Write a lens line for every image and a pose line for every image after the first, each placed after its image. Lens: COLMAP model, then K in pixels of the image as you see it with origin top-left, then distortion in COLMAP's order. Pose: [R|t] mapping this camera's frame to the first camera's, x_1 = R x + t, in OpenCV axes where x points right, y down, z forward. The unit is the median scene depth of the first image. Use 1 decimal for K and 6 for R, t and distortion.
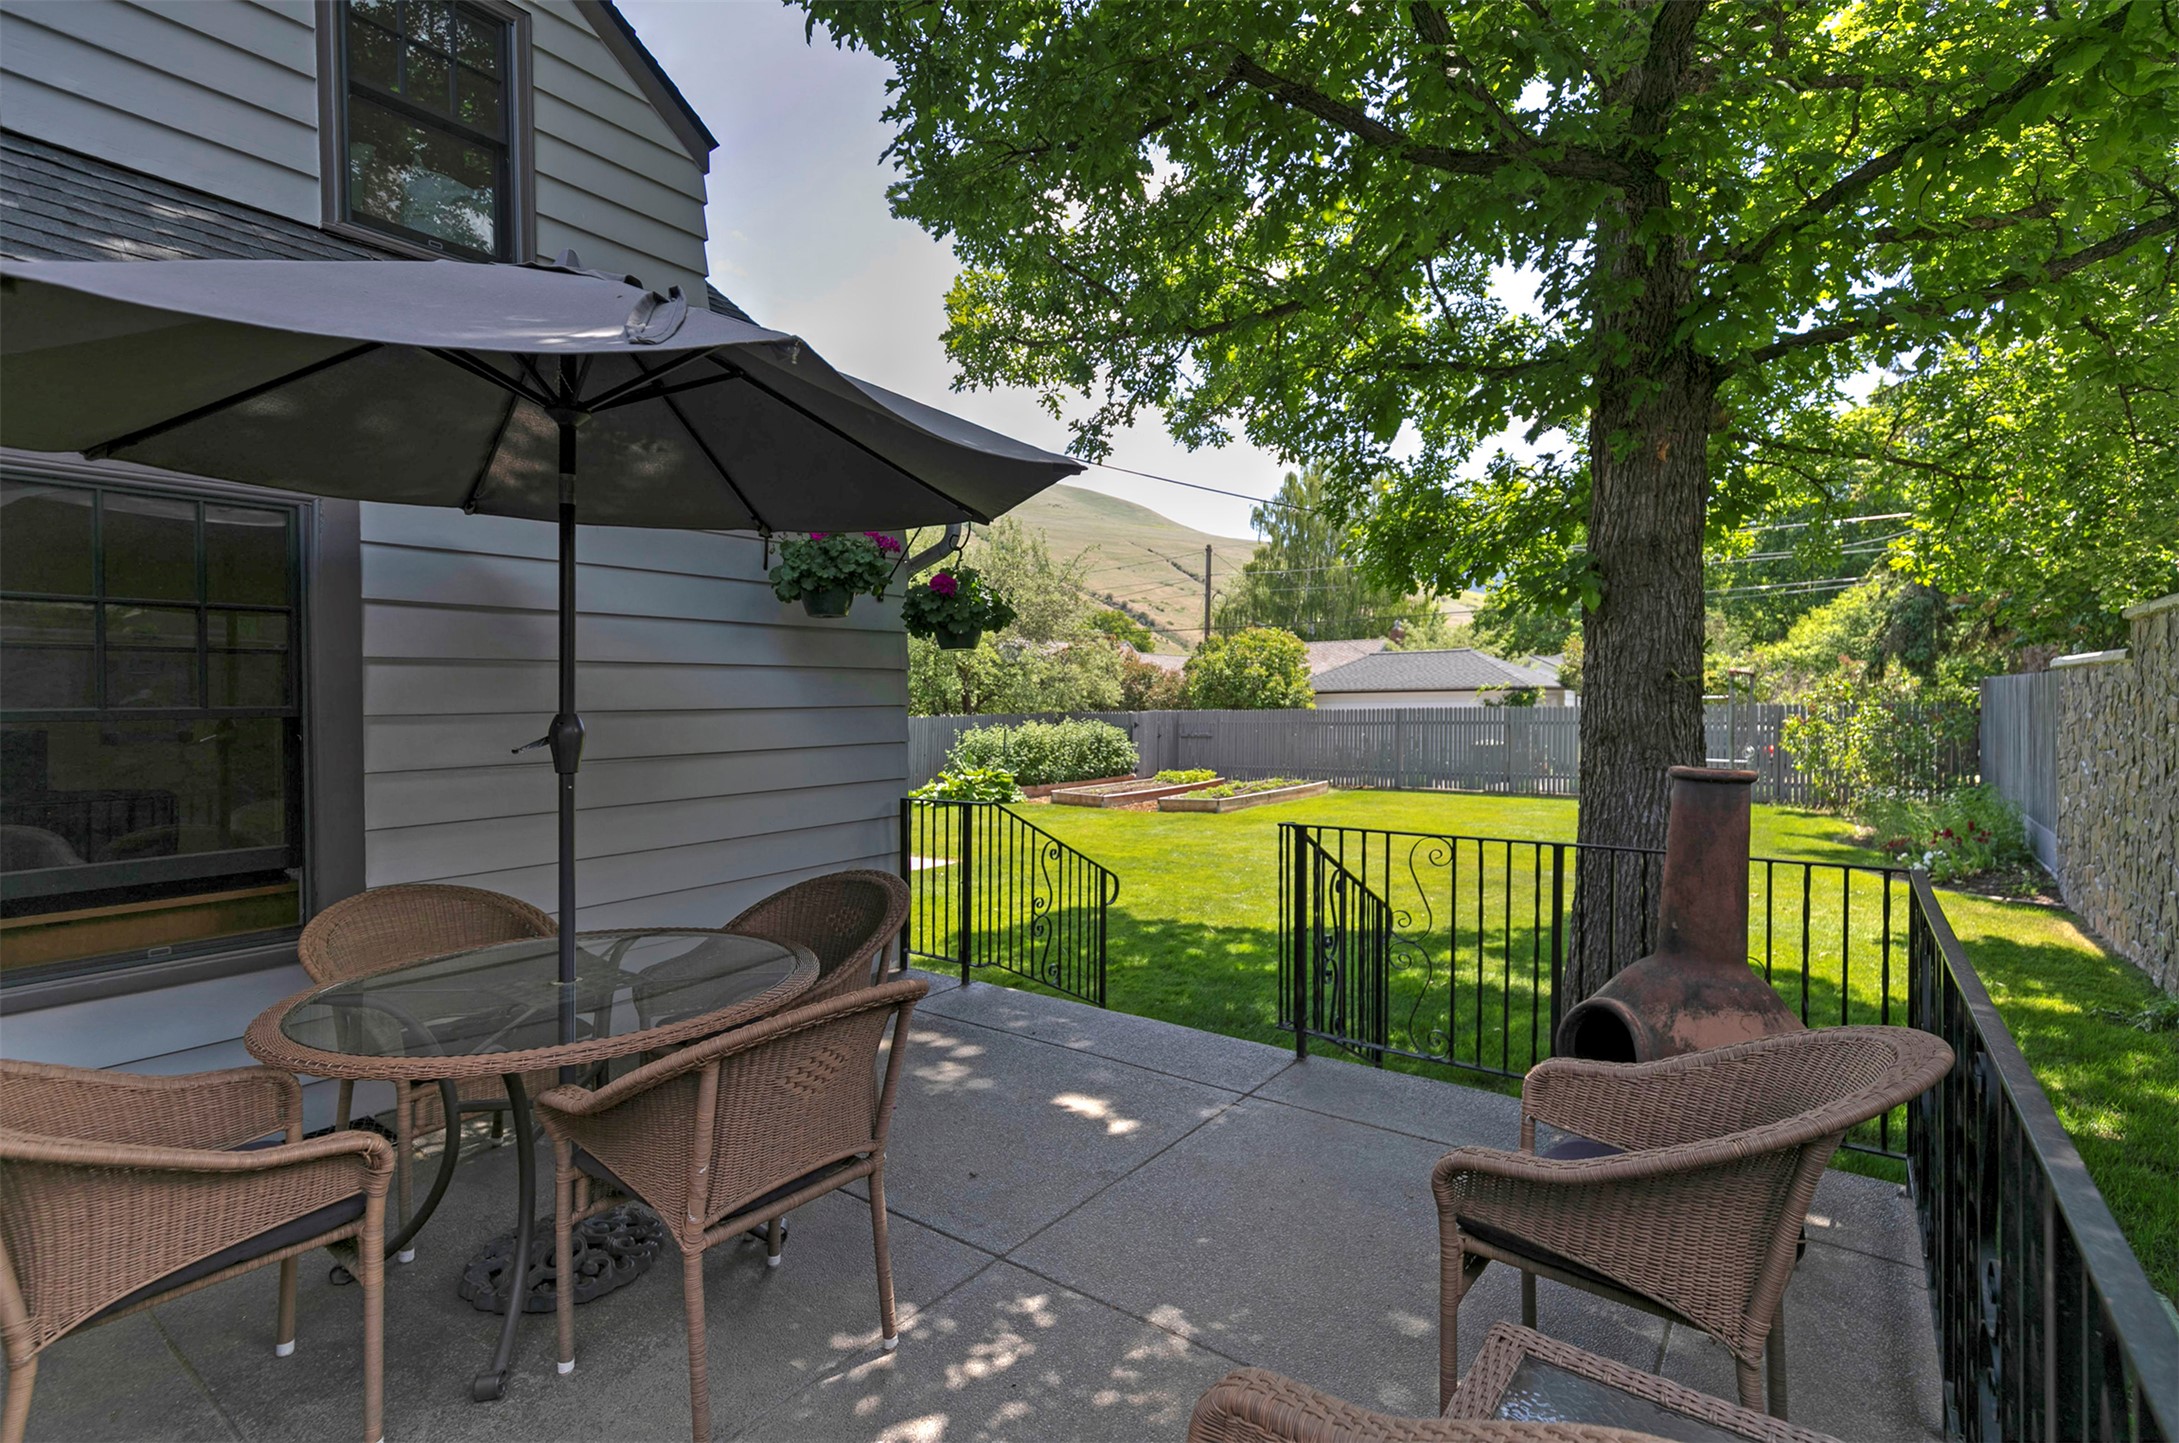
lens RADIAL K [[1001.4, 0, 1079.1], [0, 1001.4, 722.3], [0, 0, 1]] dist [-0.001110, -0.000433]
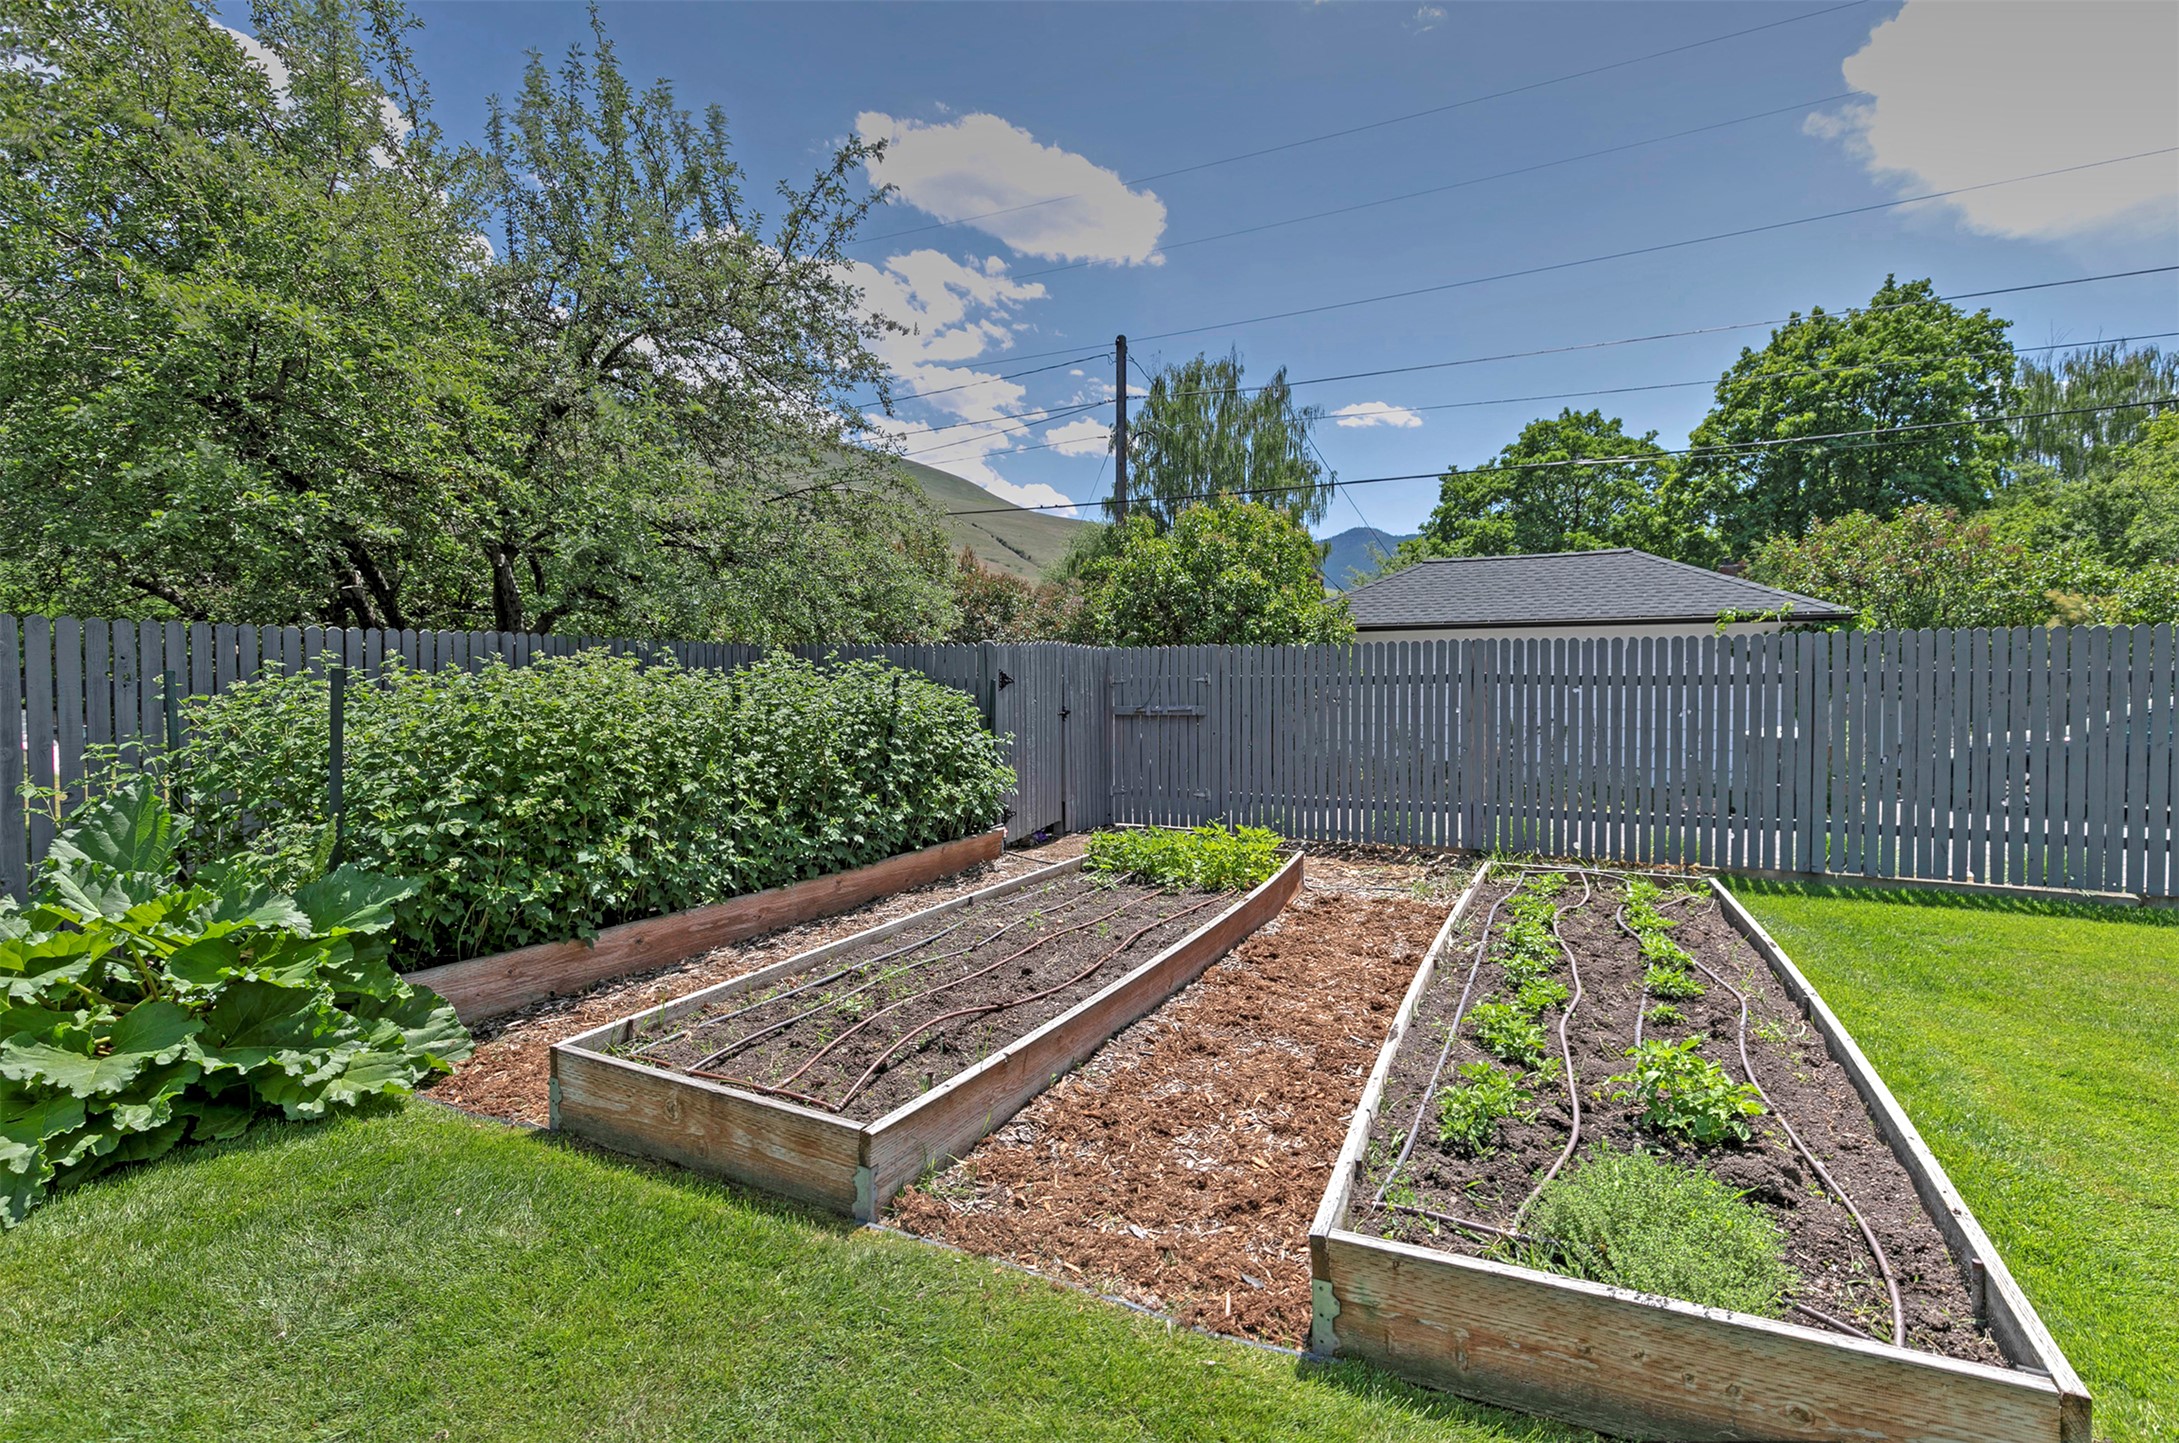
lens RADIAL K [[985.3, 0, 1092.4], [0, 985.3, 696.3], [0, 0, 1]] dist [-0.000736, -0.000188]
pose [[0.981365, 0.000767, 0.192154, 0.022457], [0.001175, 0.999949, -0.009990, 0.011311], [-0.192152, 0.010030, 0.981314, 0.674108]]
